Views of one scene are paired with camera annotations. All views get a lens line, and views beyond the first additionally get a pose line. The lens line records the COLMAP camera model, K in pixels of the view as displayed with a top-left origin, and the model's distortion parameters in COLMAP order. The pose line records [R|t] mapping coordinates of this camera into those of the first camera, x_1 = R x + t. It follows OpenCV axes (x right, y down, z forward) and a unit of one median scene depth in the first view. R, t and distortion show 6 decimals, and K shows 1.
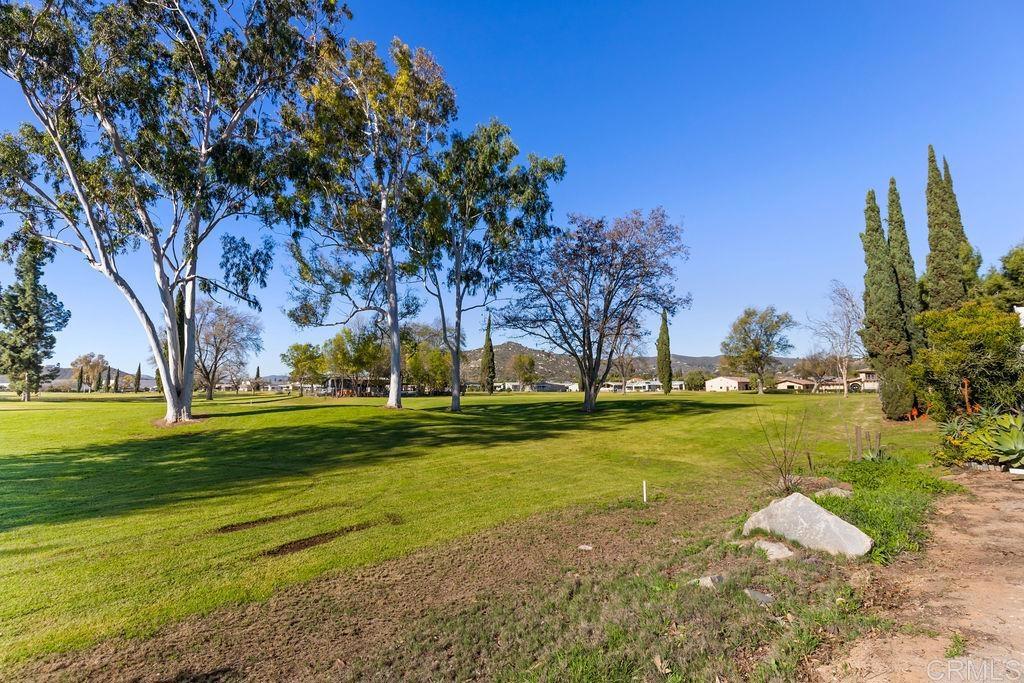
lens RADIAL K [[469.2, 0, 504.7], [0, 469.2, 341.8], [0, 0, 1]] dist [0.008759, -0.001093]
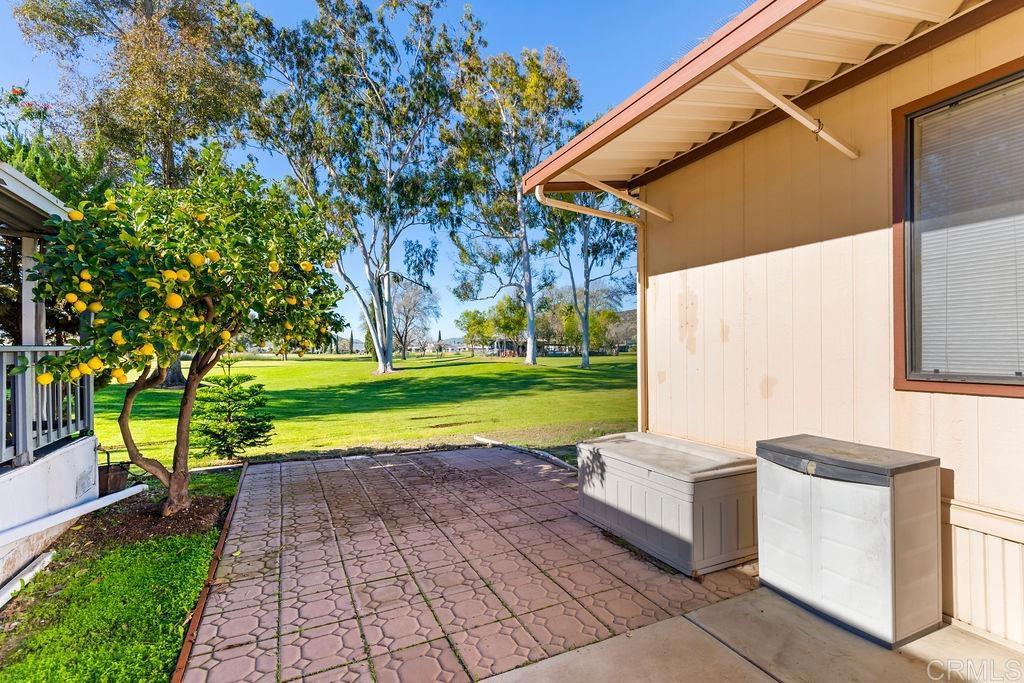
lens RADIAL K [[469.4, 0, 510.7], [0, 469.4, 348.4], [0, 0, 1]] dist [0.002846, -0.000148]
pose [[0.945097, -0.007755, -0.326698, 0.116229], [0.039640, 0.995057, 0.091053, -0.017061], [0.324377, -0.099004, 0.940732, -0.183241]]
